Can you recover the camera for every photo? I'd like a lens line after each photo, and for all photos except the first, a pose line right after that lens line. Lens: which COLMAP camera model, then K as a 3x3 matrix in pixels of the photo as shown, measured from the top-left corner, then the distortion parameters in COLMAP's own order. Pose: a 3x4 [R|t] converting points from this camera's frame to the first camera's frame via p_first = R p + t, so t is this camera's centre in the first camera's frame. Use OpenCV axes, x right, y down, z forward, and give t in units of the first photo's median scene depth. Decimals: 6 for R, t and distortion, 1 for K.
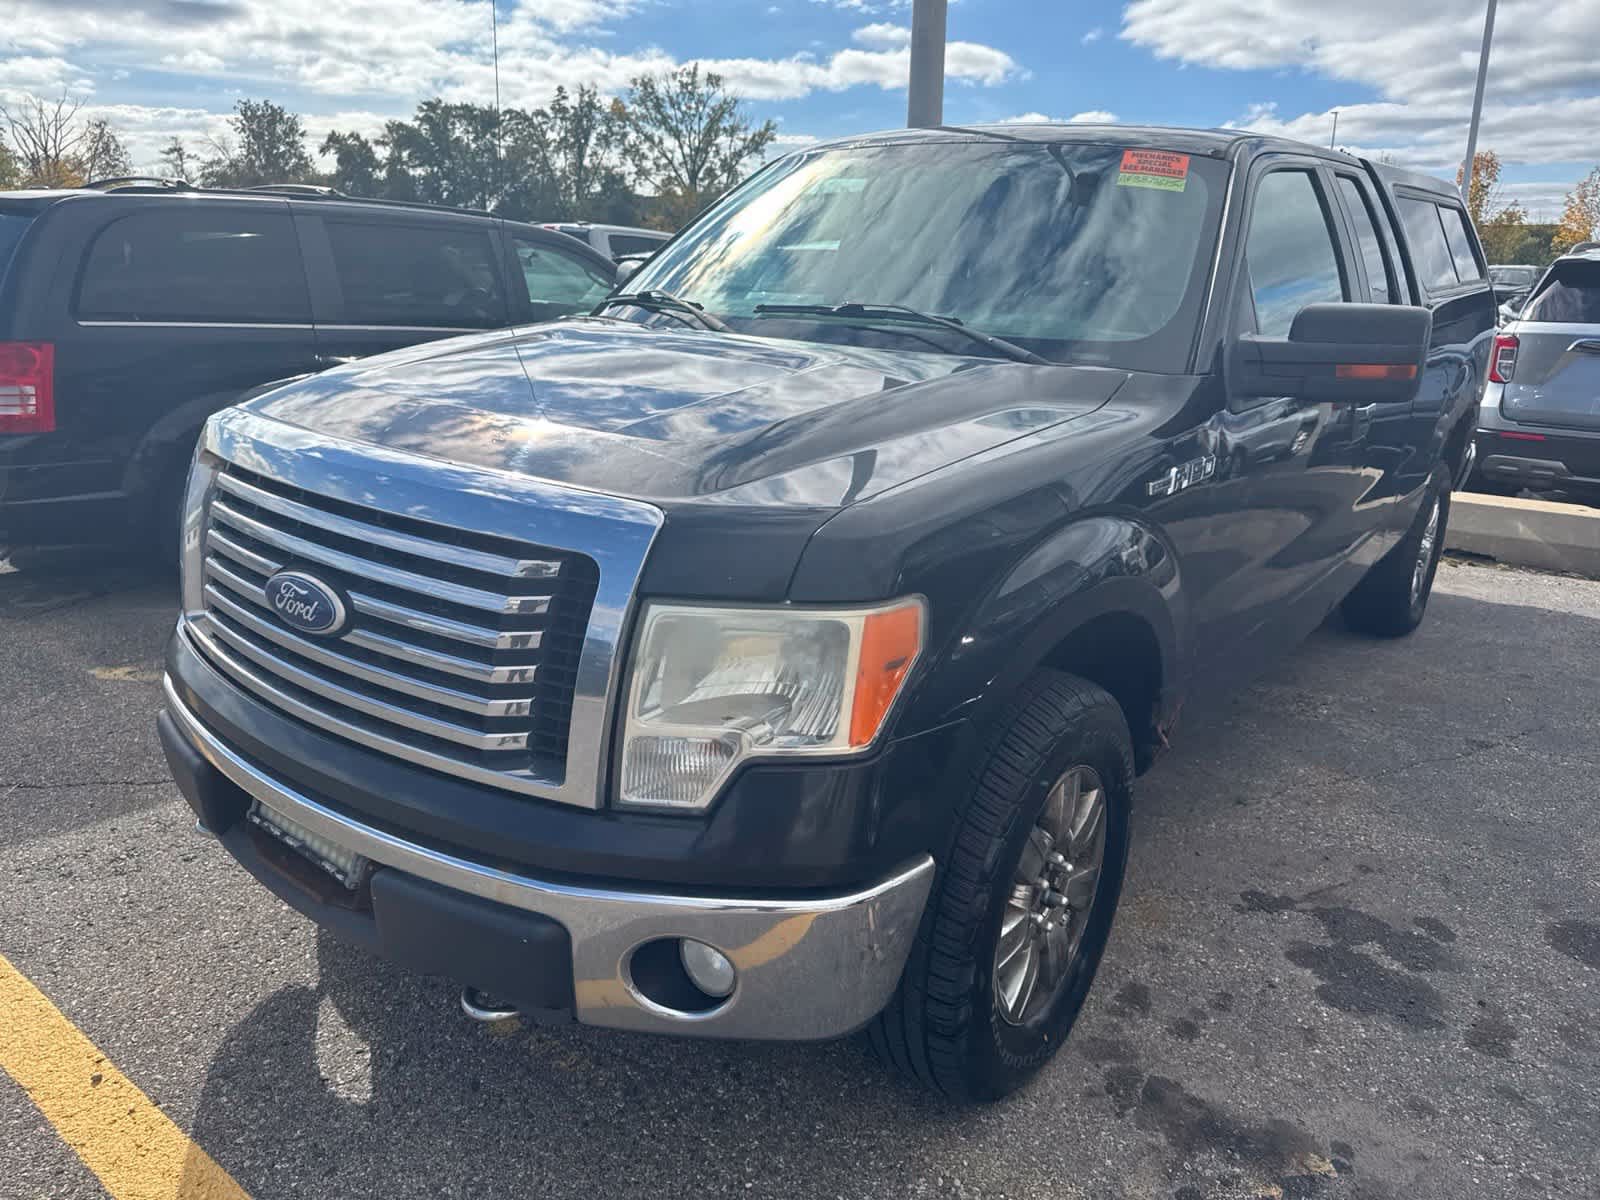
lens RADIAL K [[1136.2, 0, 789.0], [0, 1136.2, 599.1], [0, 0, 1]] dist [0.022687, -0.024079]
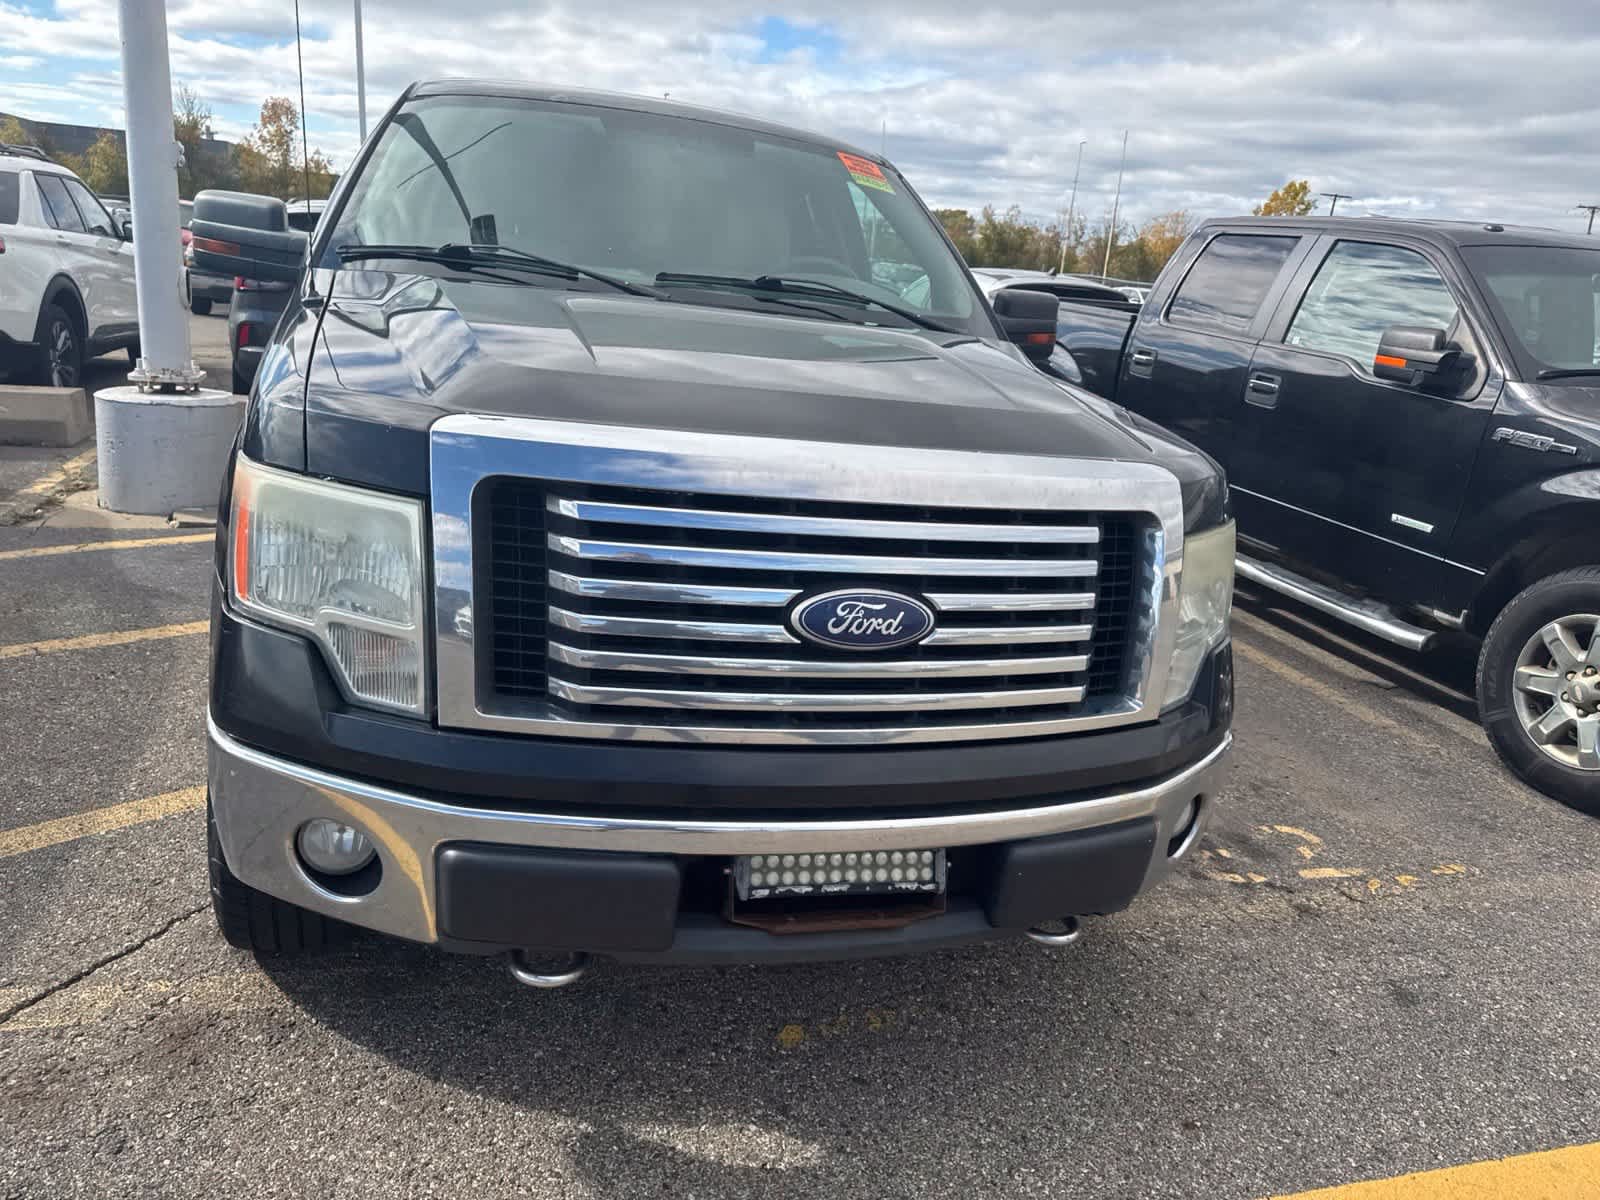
lens RADIAL K [[1136.2, 0, 807.5], [0, 1136.2, 600.9], [0, 0, 1]] dist [0.022687, -0.024079]
pose [[0.580606, -0.197928, 0.789761, -0.790574], [0.155808, 0.979085, 0.130831, -0.093034], [-0.799138, 0.047089, 0.599301, 0.334339]]
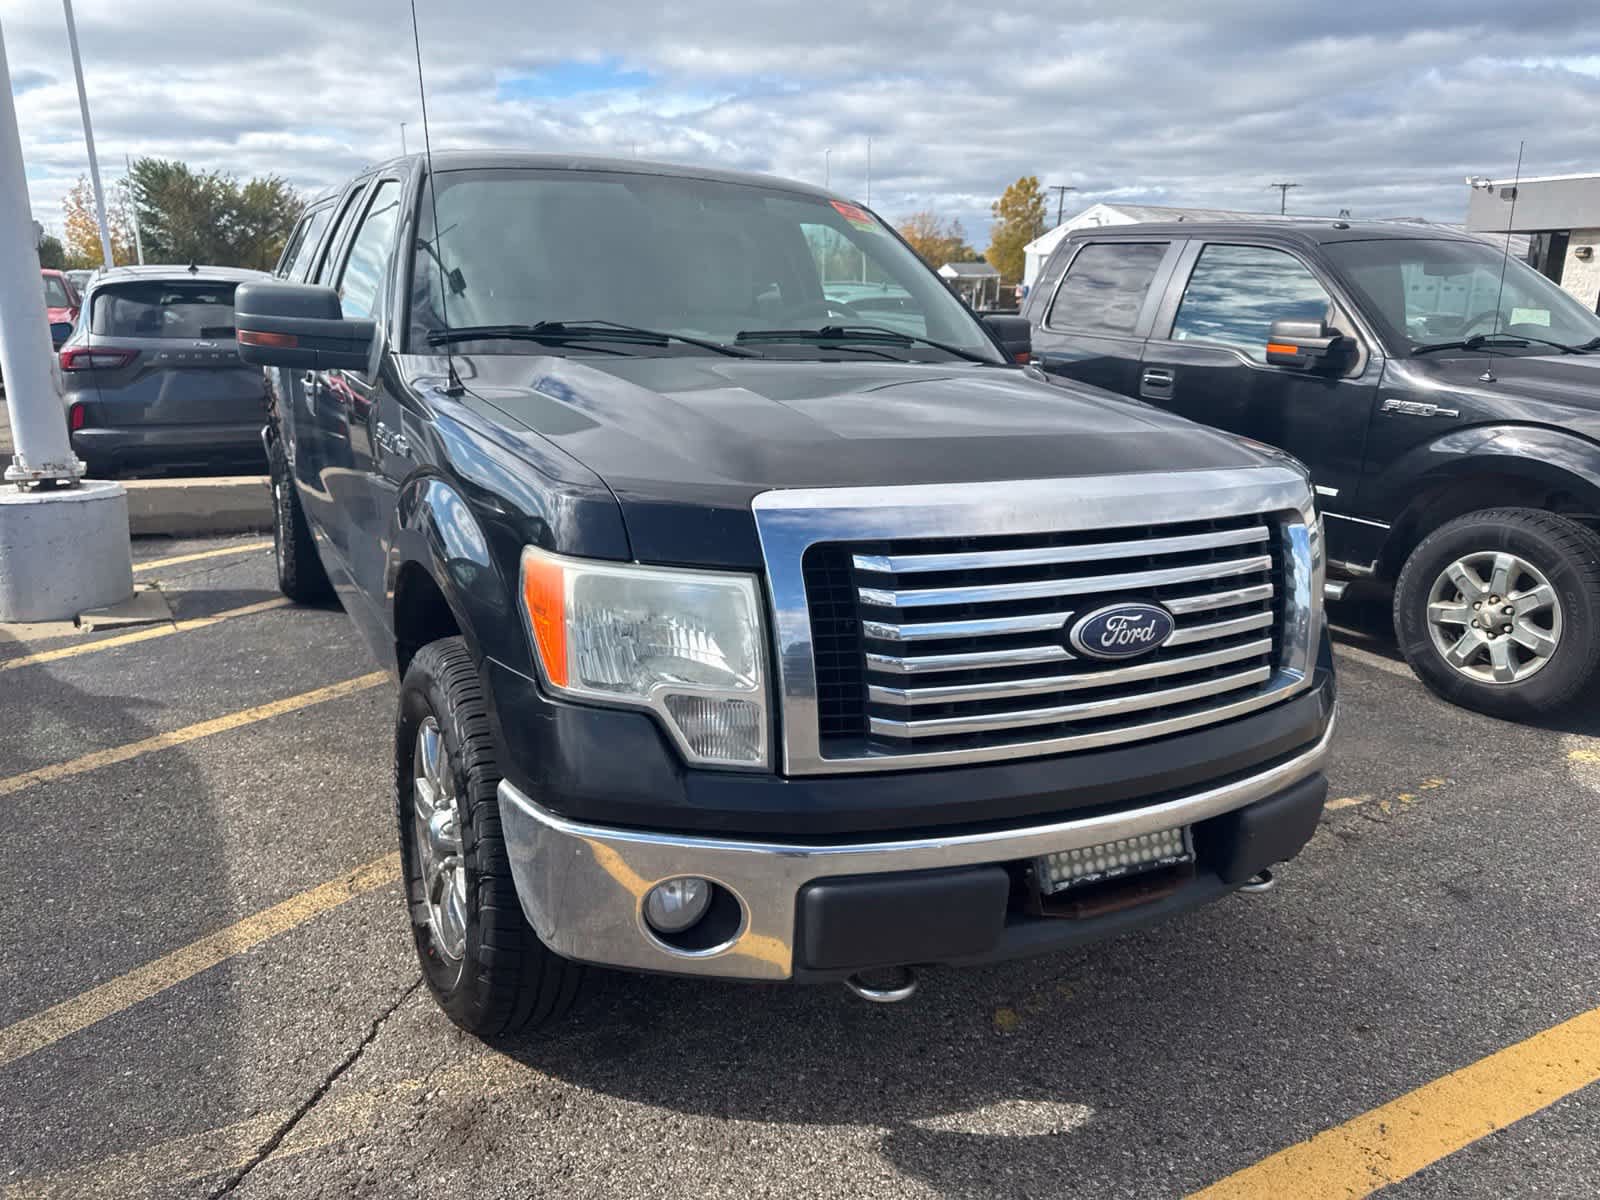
lens RADIAL K [[1136.2, 0, 804.8], [0, 1136.2, 602.0], [0, 0, 1]] dist [0.022687, -0.024079]
pose [[0.406375, -0.250602, 0.878668, -0.980845], [0.250746, 0.955319, 0.156496, -0.174089], [-0.878627, 0.156727, 0.451056, 0.532738]]
